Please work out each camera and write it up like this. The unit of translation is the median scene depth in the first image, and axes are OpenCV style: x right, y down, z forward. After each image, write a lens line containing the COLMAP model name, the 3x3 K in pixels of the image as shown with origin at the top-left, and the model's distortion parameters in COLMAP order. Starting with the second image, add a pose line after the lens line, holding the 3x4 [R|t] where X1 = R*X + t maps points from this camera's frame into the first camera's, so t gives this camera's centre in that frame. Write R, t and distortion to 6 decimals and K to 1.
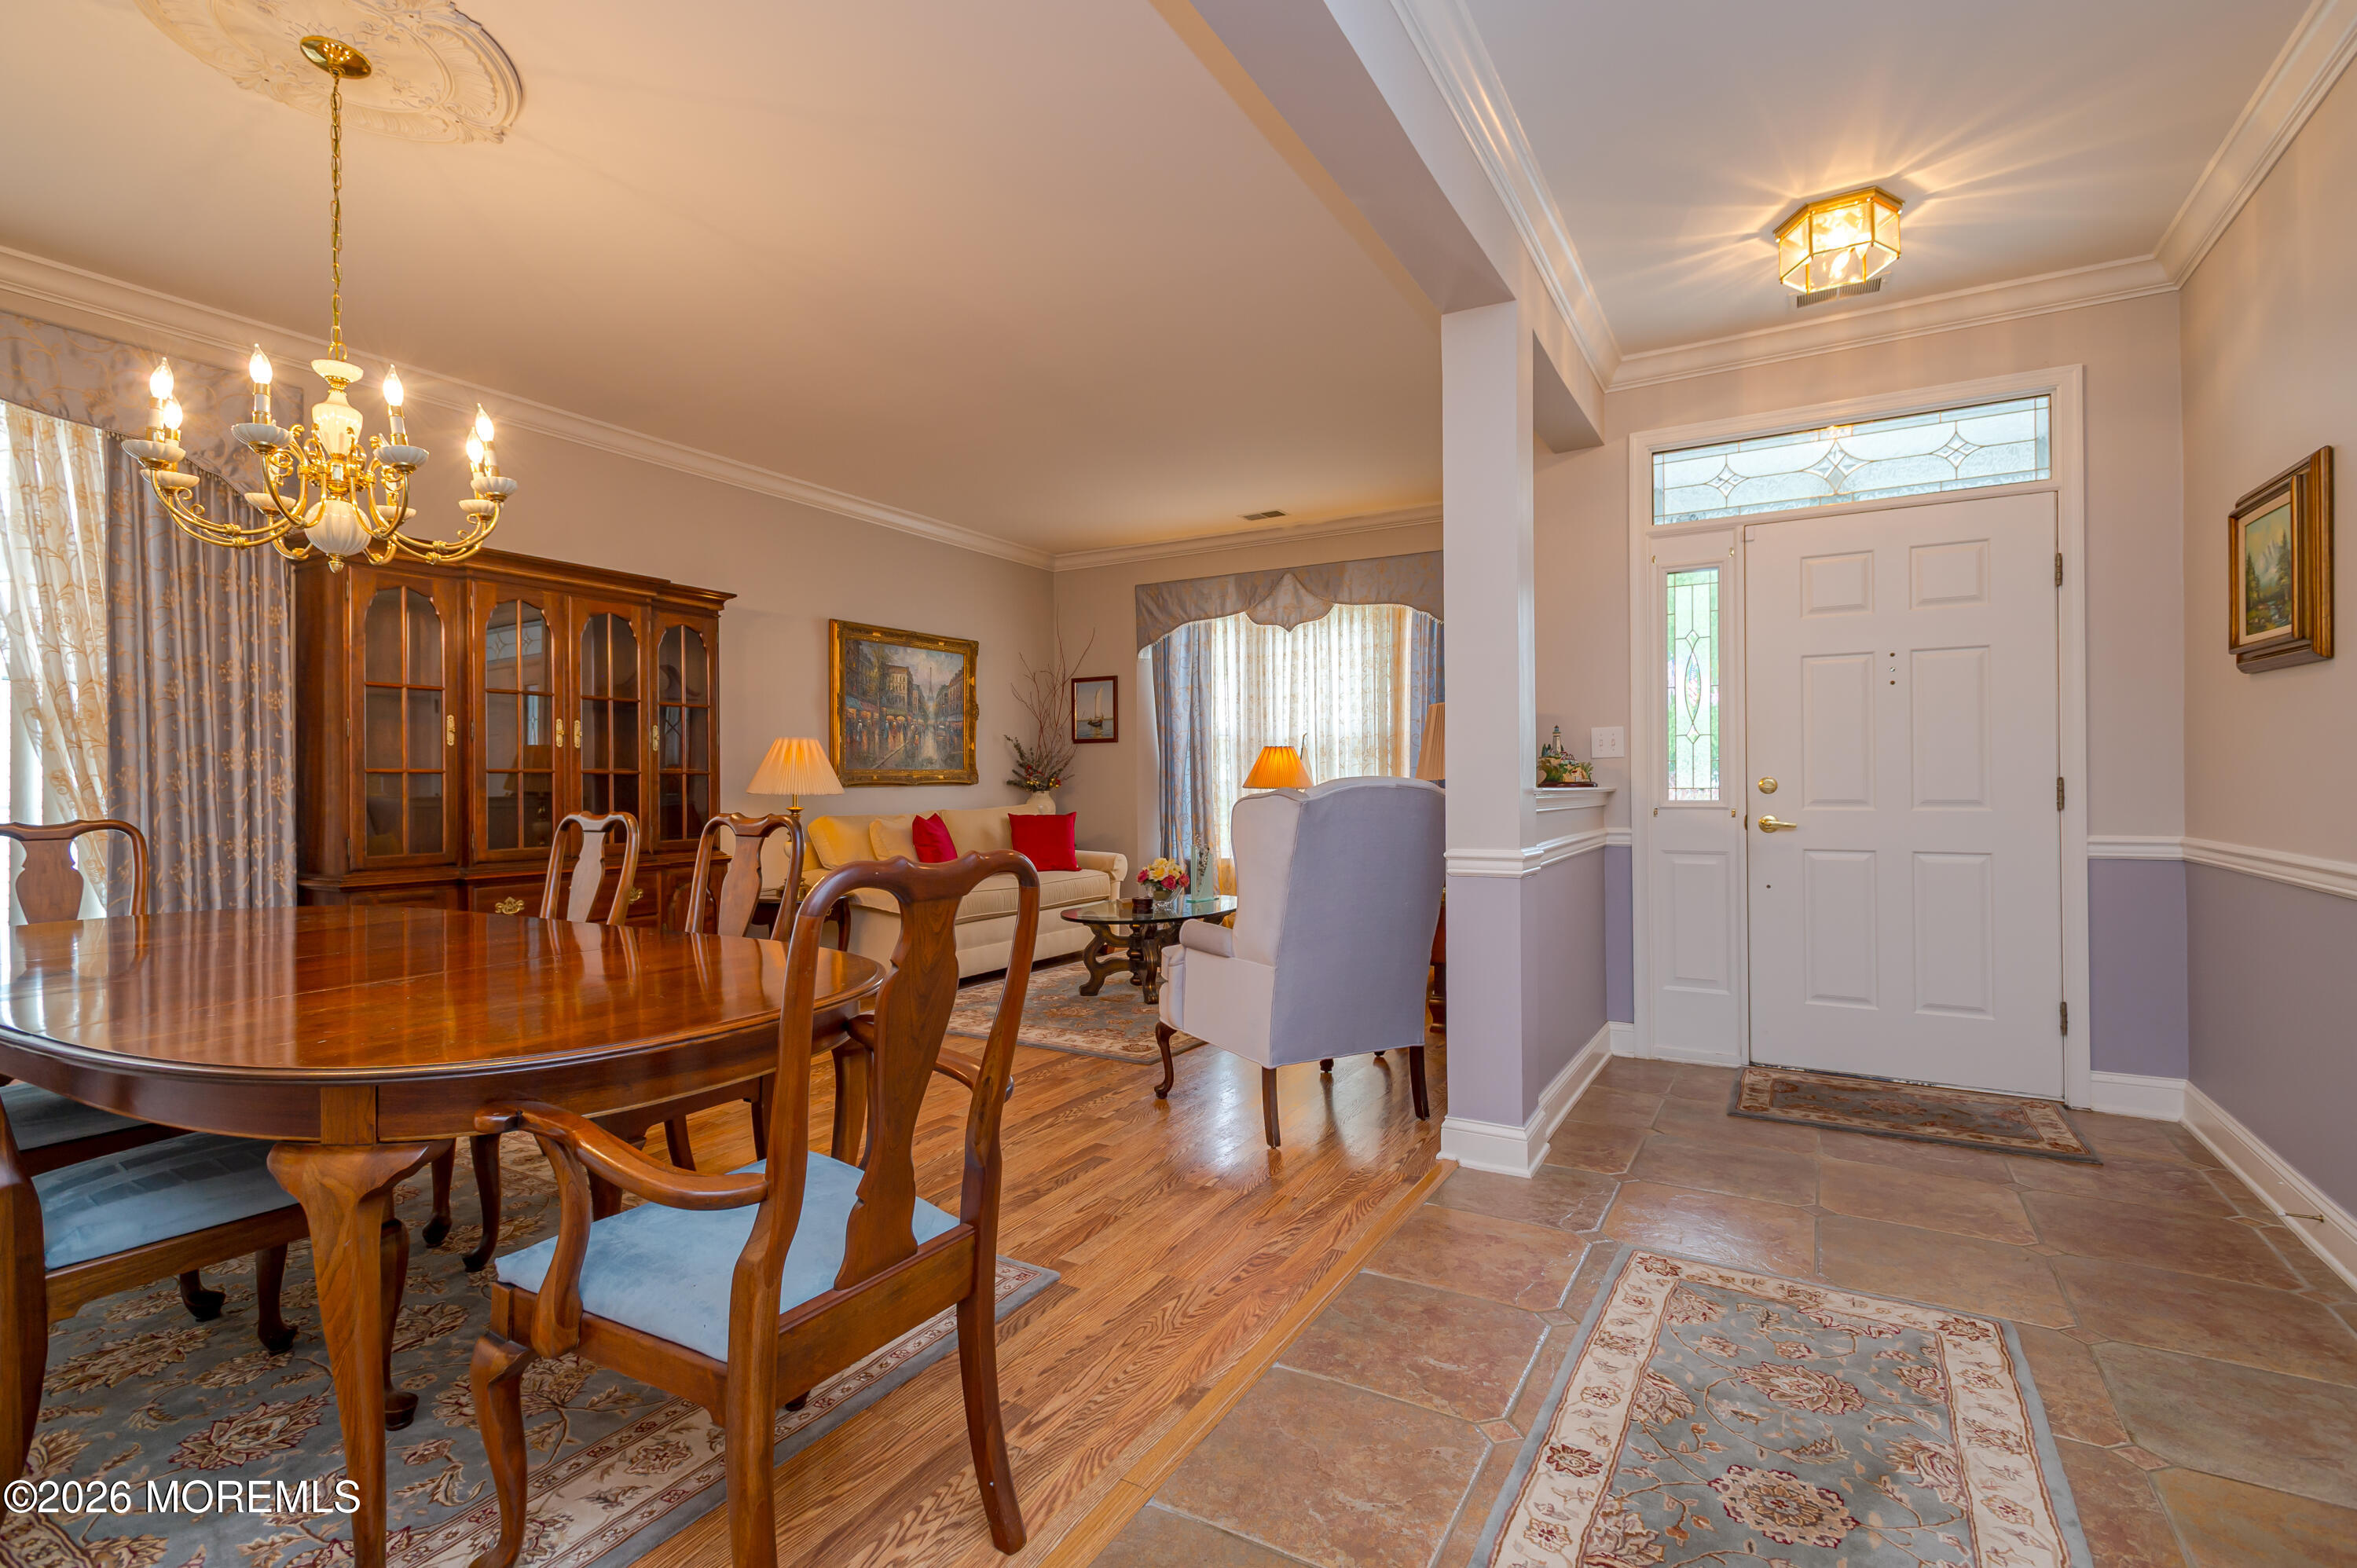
lens RADIAL K [[1094.2, 0, 1174.5], [0, 1094.2, 777.3], [0, 0, 1]] dist [0.021189, -0.007962]
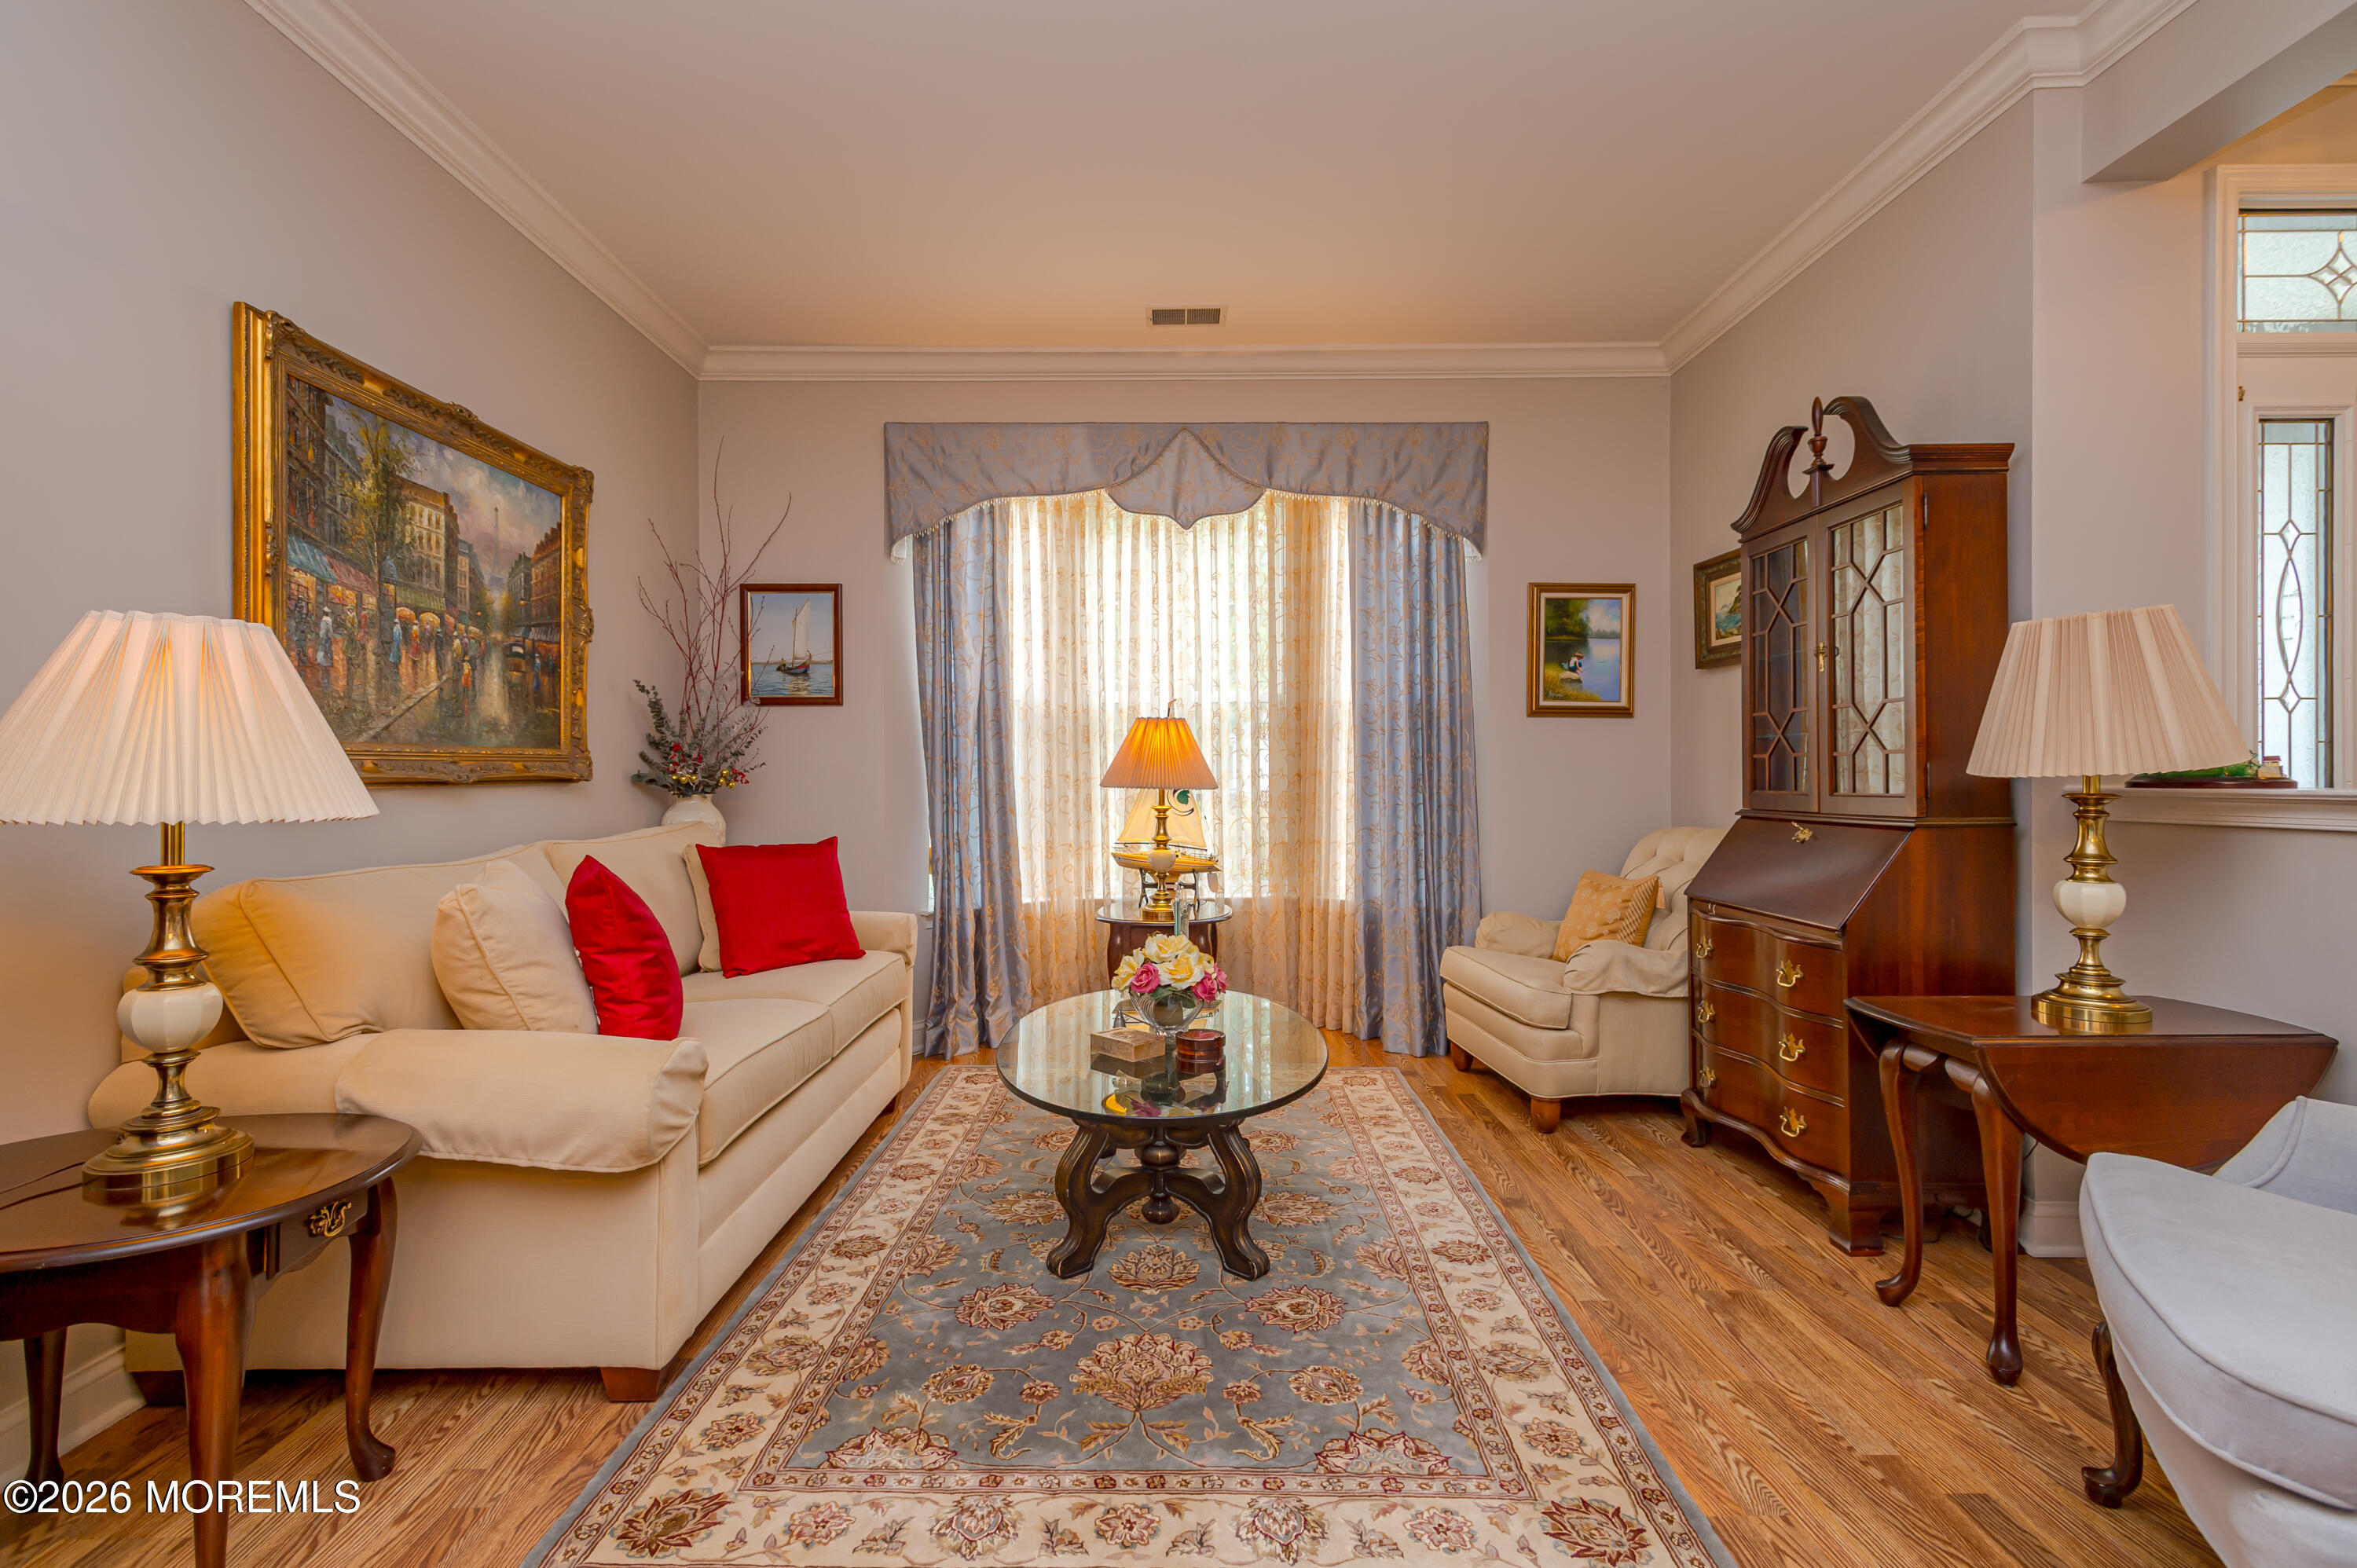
lens RADIAL K [[1094.2, 0, 1174.5], [0, 1094.2, 777.3], [0, 0, 1]] dist [0.021189, -0.007962]
pose [[0.857922, 0.001510, 0.513778, -0.210385], [-0.003424, 0.999990, 0.002779, 0.002568], [-0.513768, -0.004143, 0.857919, 0.480672]]
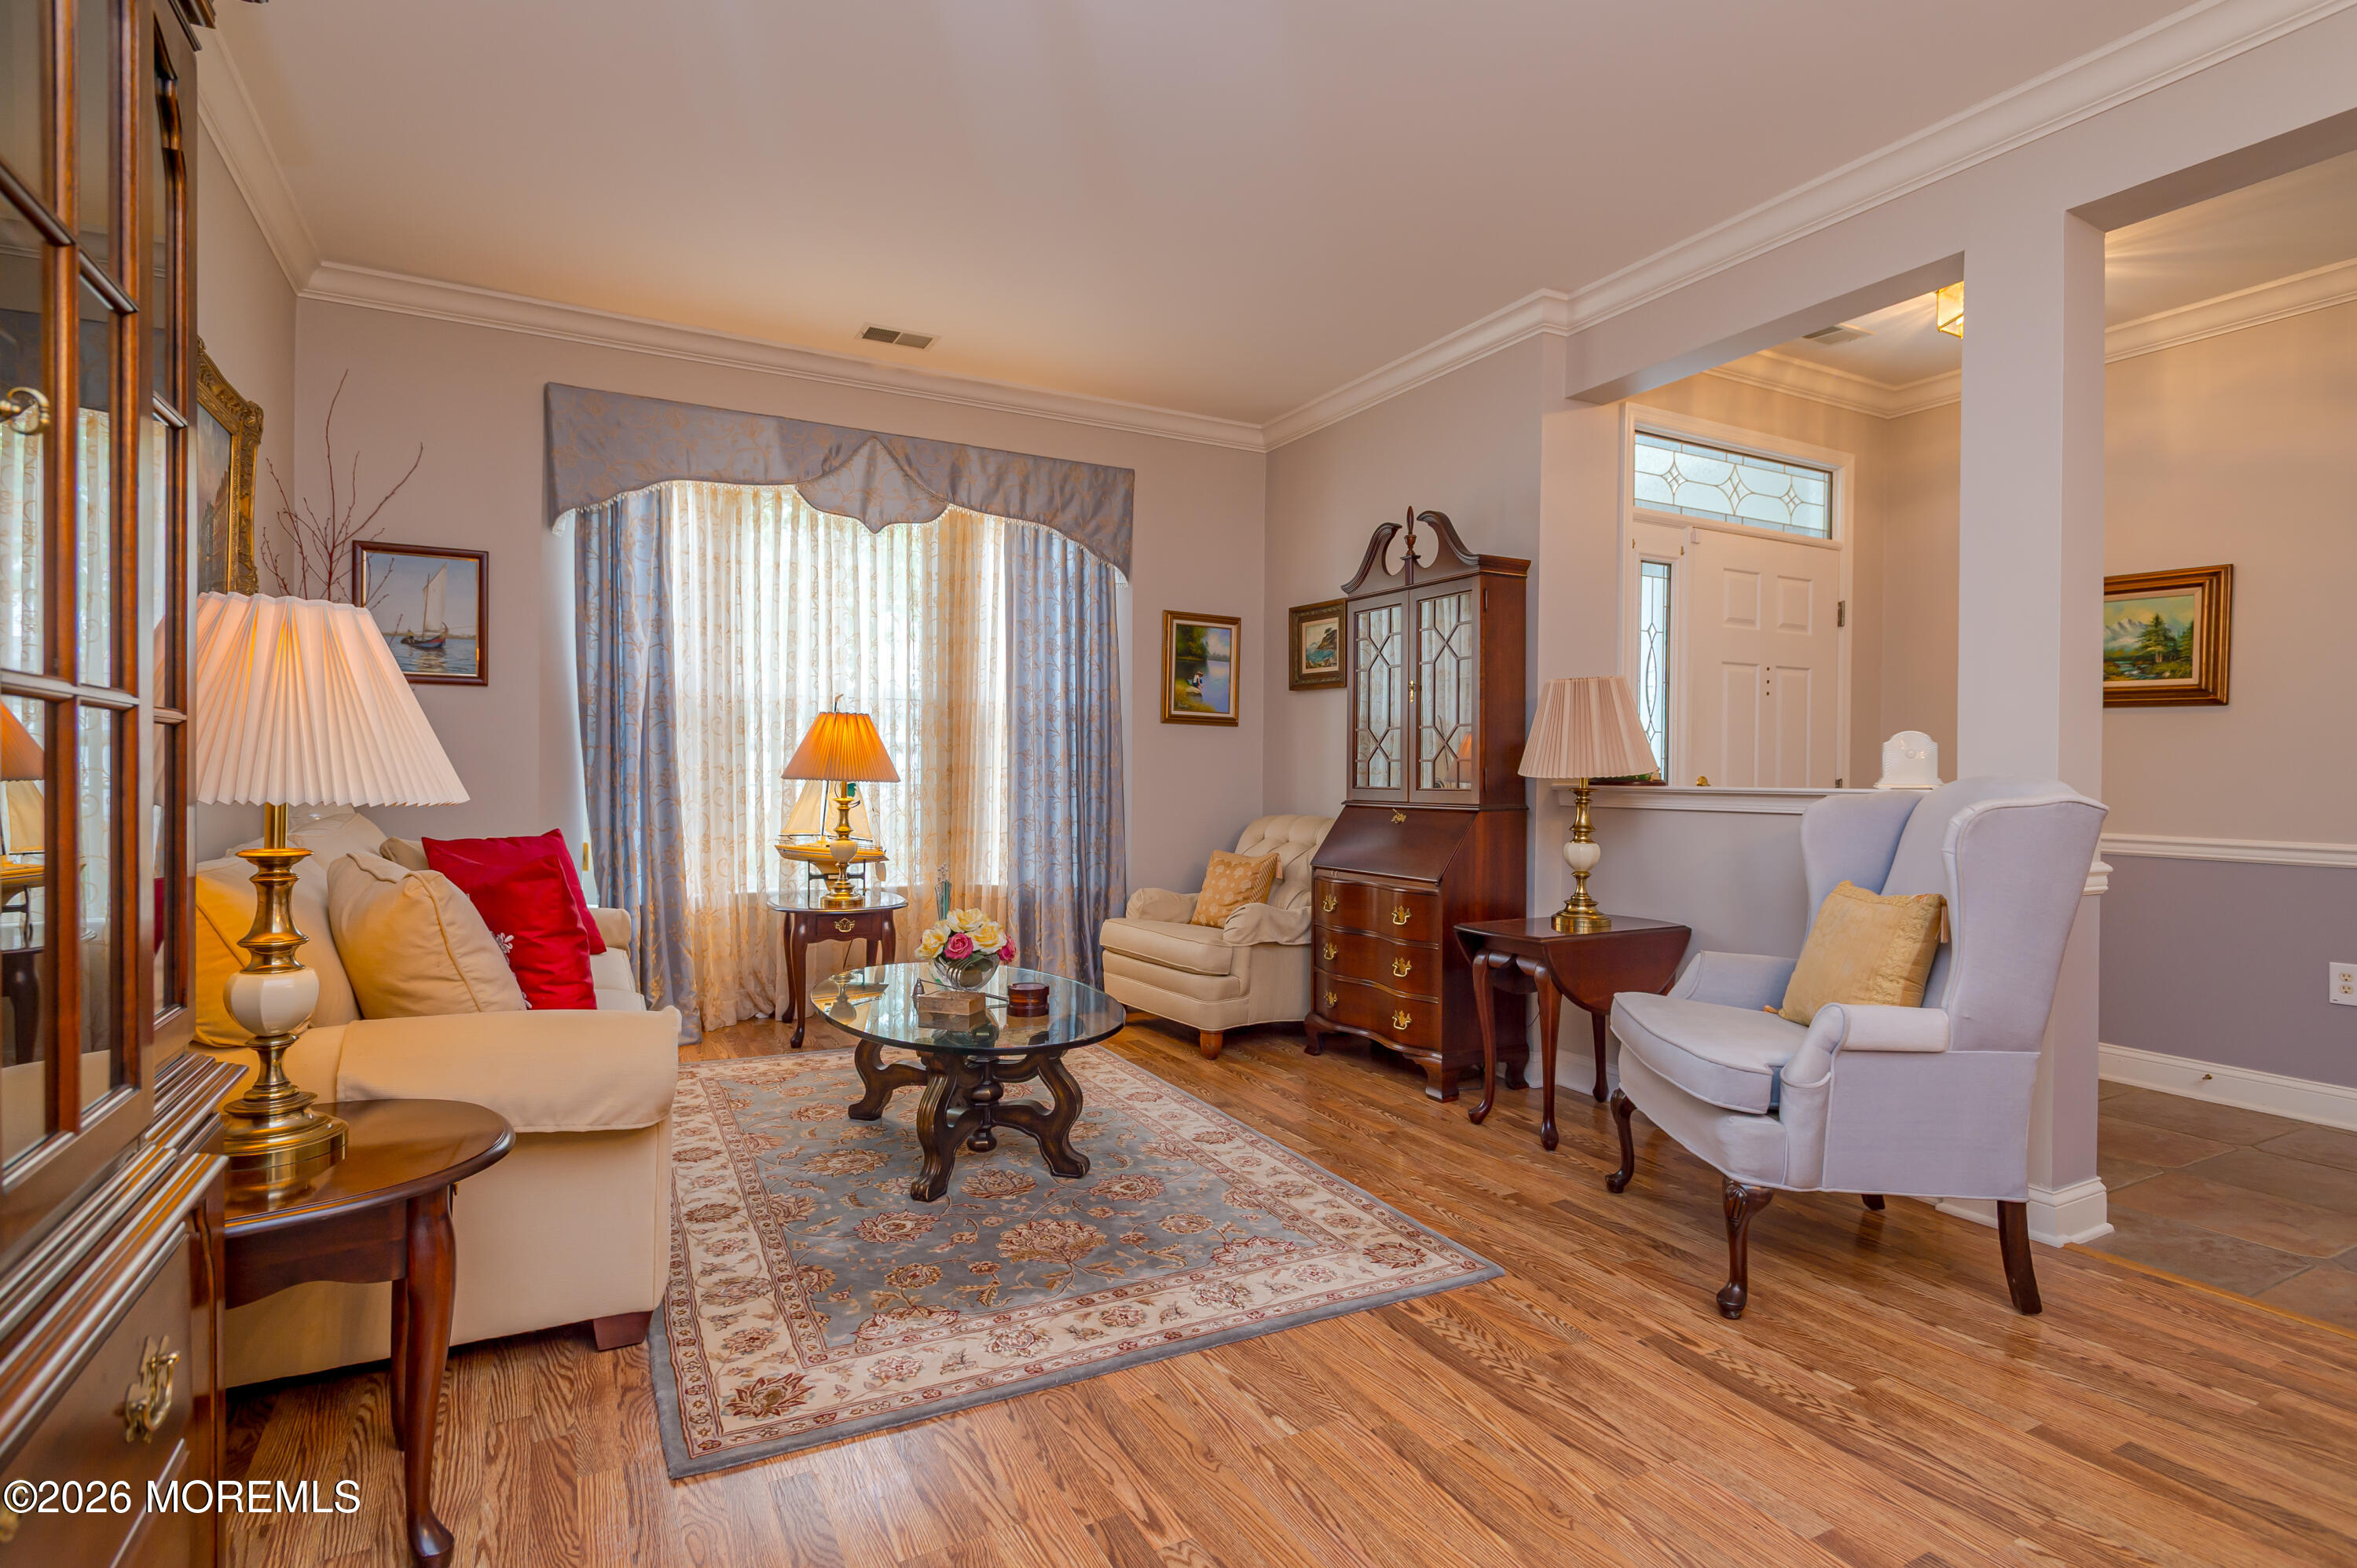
lens RADIAL K [[1155.9, 0, 1182.1], [0, 1155.9, 779.8], [0, 0, 1]] dist [0.005054, 0.001109]
pose [[0.514851, 0.004890, 0.857265, -0.373211], [-0.015899, 0.999866, 0.003845, 0.004036], [-0.857132, -0.015609, 0.514860, 0.499440]]
